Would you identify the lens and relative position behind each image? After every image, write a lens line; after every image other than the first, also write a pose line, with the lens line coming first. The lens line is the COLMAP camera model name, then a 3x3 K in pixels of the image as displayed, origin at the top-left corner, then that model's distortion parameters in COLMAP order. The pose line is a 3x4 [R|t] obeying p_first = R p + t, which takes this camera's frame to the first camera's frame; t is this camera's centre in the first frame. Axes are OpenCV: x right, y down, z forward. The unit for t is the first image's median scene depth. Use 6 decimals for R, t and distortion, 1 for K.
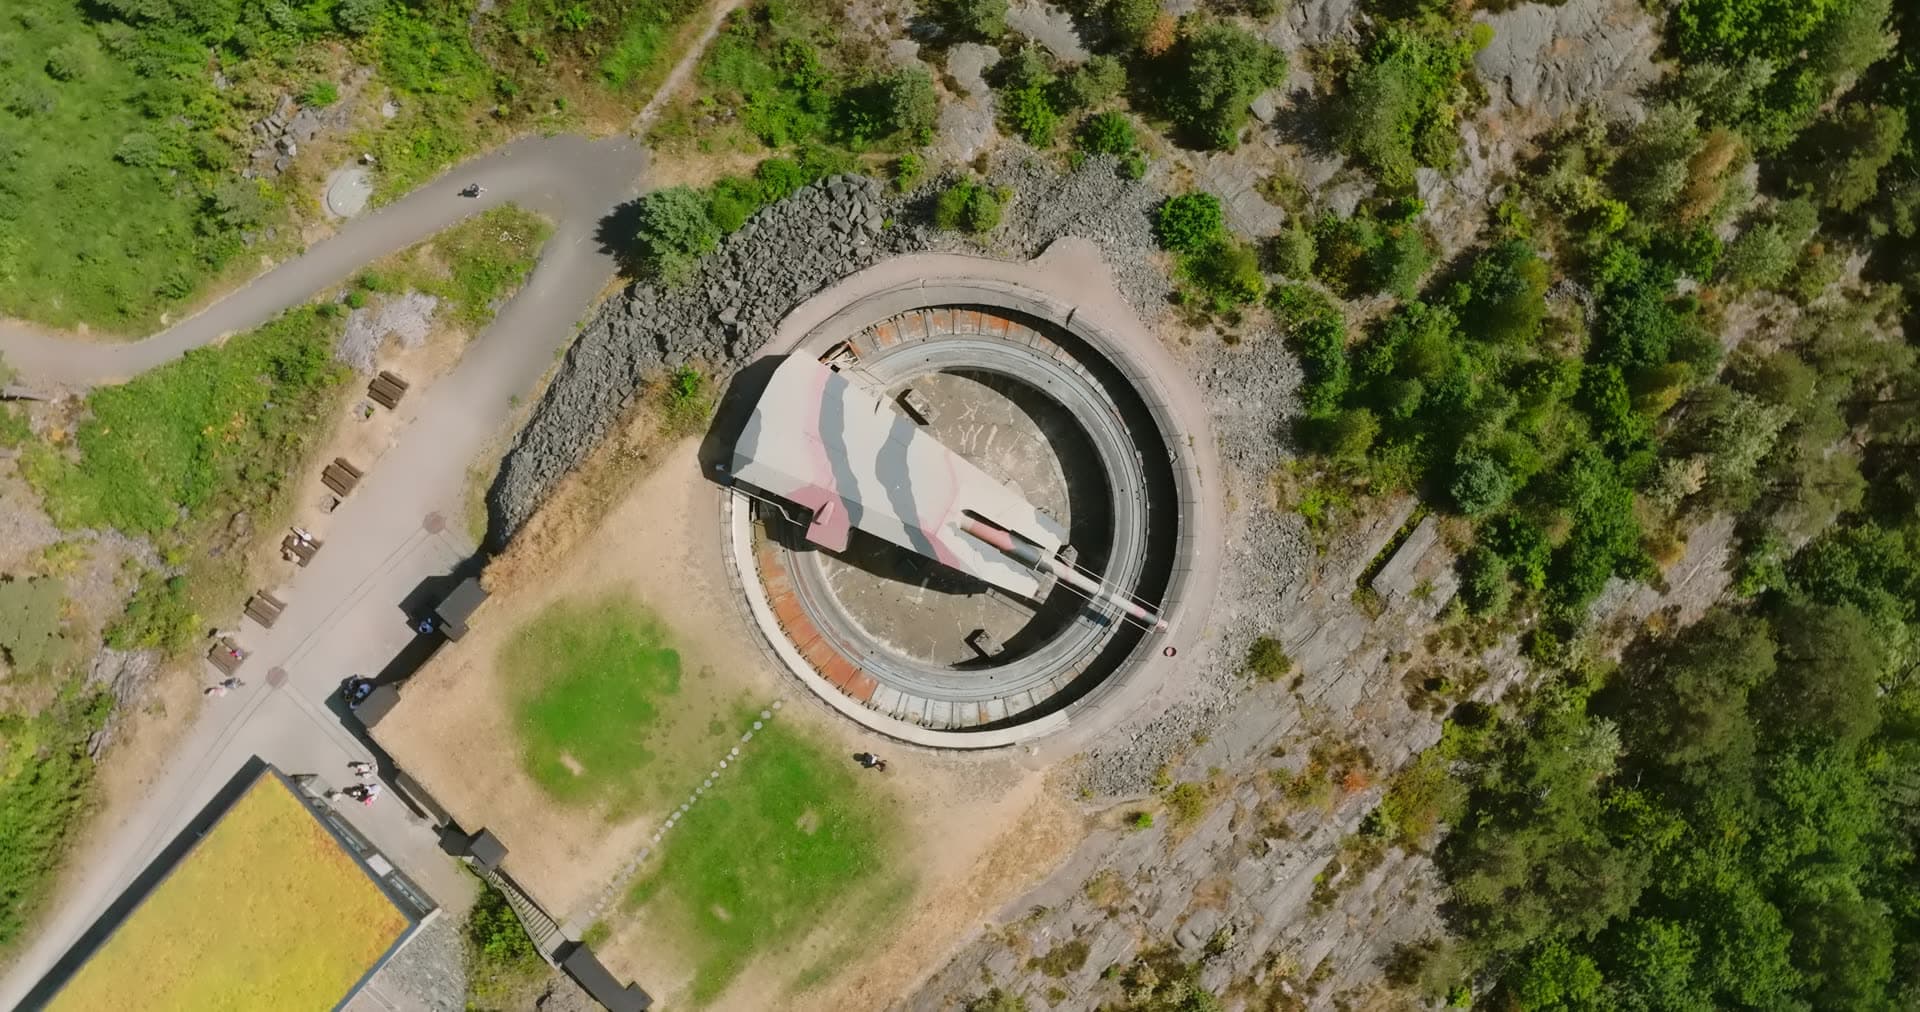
lens RADIAL K [[1352.2, 0, 973.1], [0, 1352.2, 479.4], [0, 0, 1]] dist [-0.001075, 0.015545]
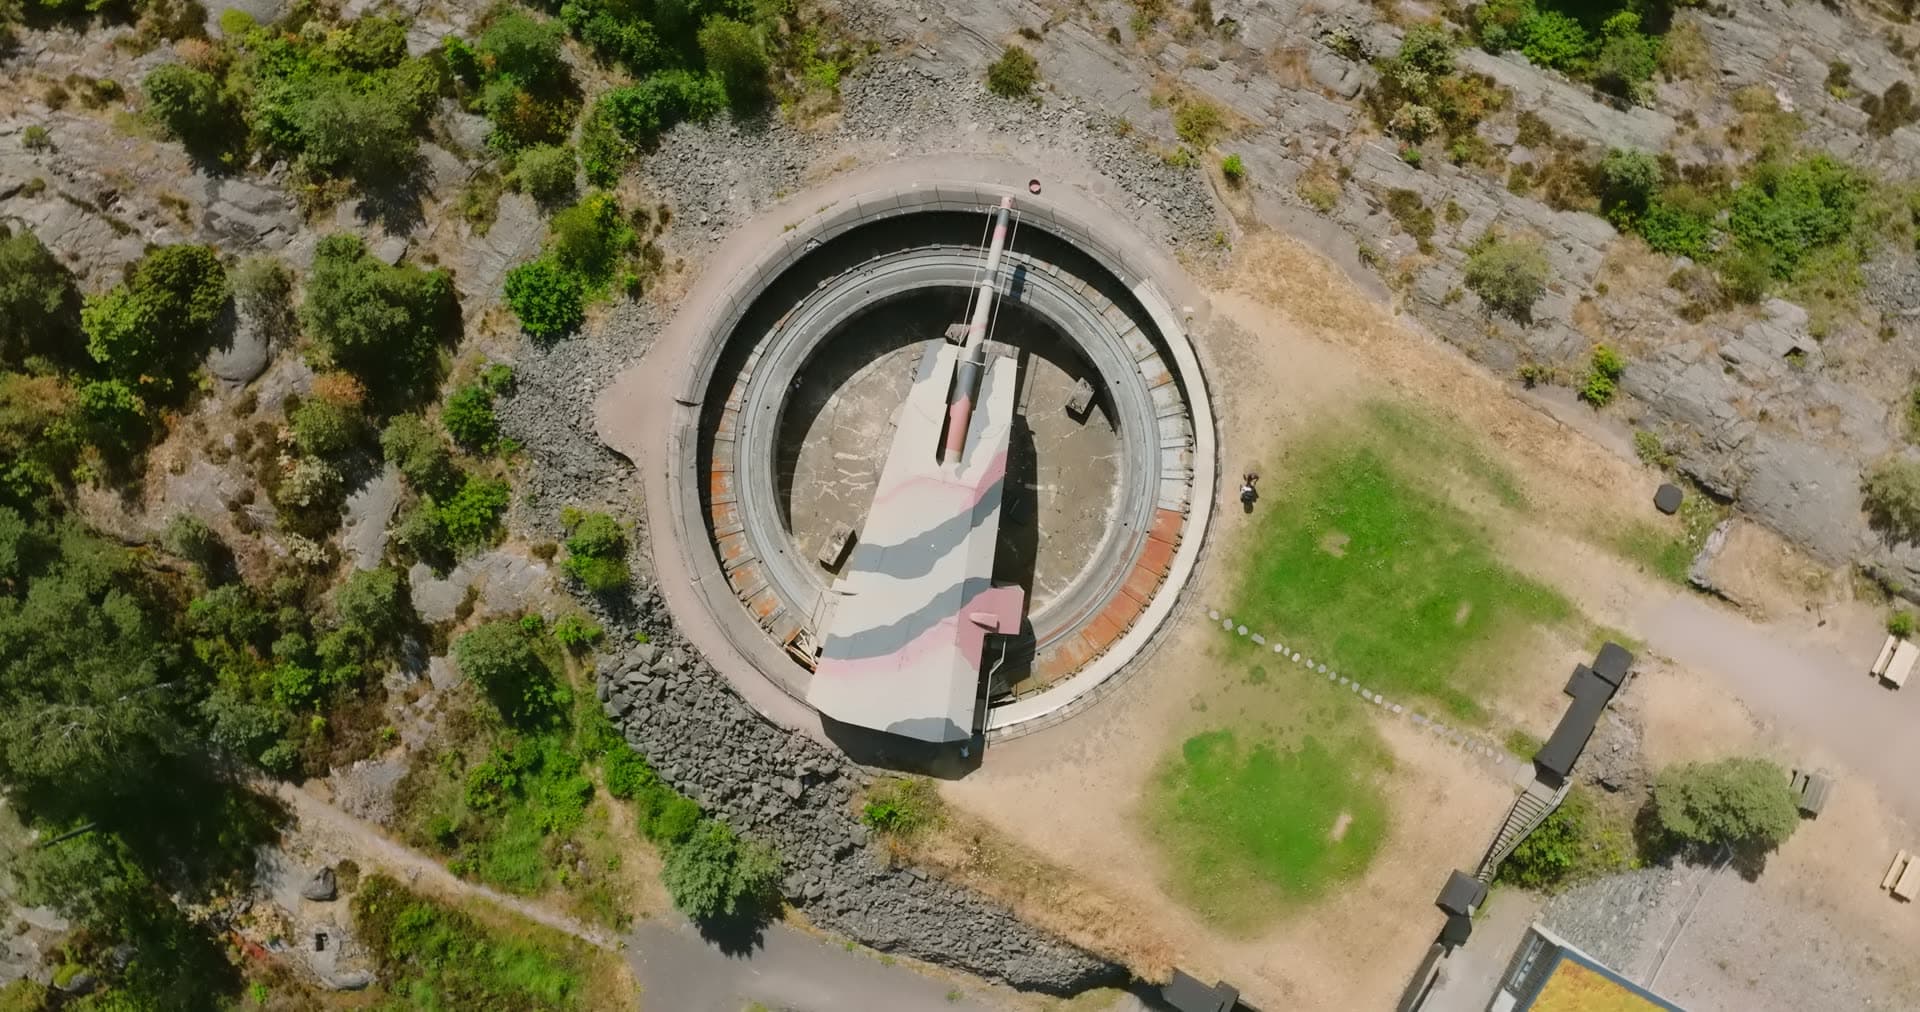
lens RADIAL K [[1352.2, 0, 937.2], [0, 1352.2, 494.1], [0, 0, 1]] dist [-0.001075, 0.015545]
pose [[-0.262794, -0.964568, -0.023402, -0.004340], [0.964701, -0.263105, 0.011328, 0.007313], [-0.017084, -0.019598, 0.999662, 0.137987]]
